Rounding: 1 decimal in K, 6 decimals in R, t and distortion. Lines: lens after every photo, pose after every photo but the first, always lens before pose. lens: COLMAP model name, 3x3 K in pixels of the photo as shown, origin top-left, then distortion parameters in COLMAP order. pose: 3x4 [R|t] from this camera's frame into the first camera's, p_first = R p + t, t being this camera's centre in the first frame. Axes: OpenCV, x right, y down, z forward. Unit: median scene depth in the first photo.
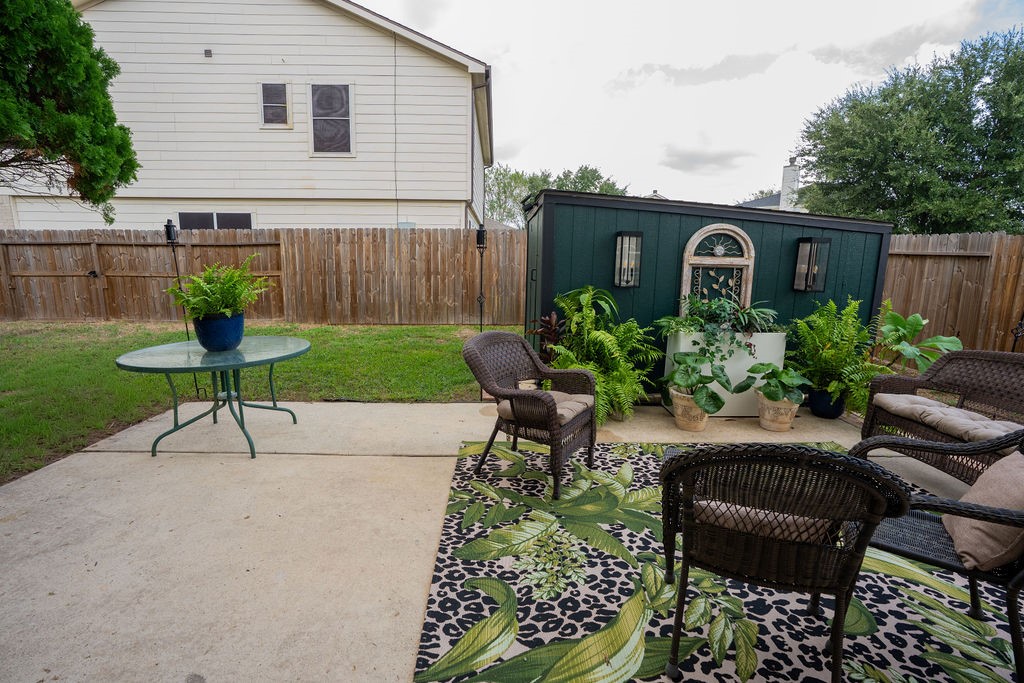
lens RADIAL K [[479.4, 0, 512.7], [0, 479.4, 344.3], [0, 0, 1]] dist [-0.030738, 0.004784]
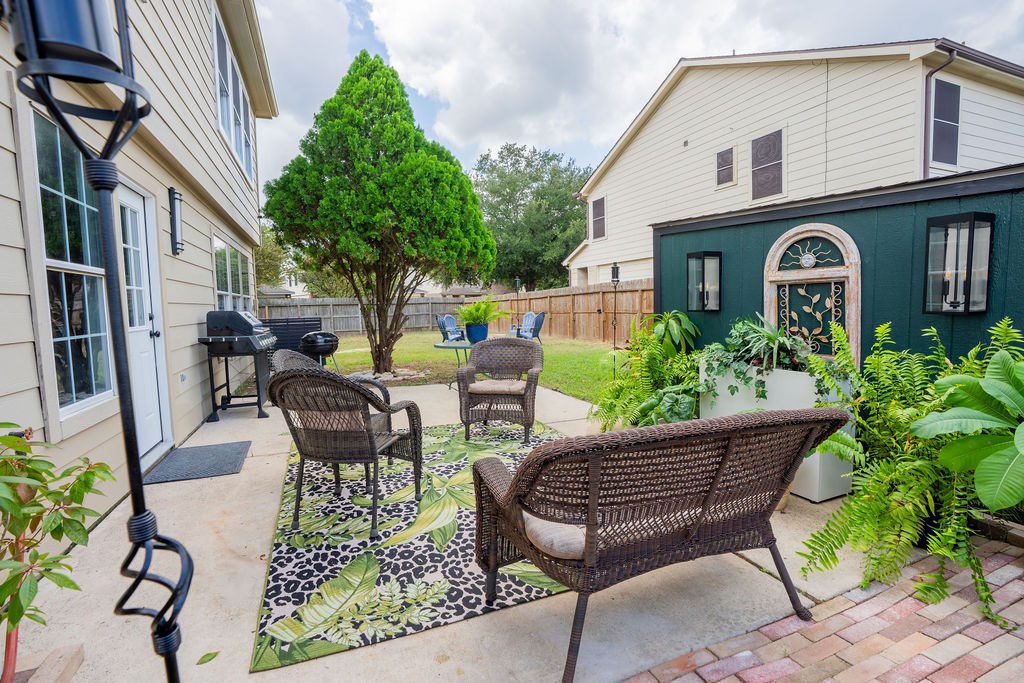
lens RADIAL K [[479.4, 0, 512.8], [0, 479.4, 345.5], [0, 0, 1]] dist [-0.030738, 0.004784]
pose [[0.334831, 0.052367, -0.940822, 0.967619], [-0.136548, 0.990612, 0.006542, -0.008968], [0.932332, 0.126277, 0.338839, 0.341571]]
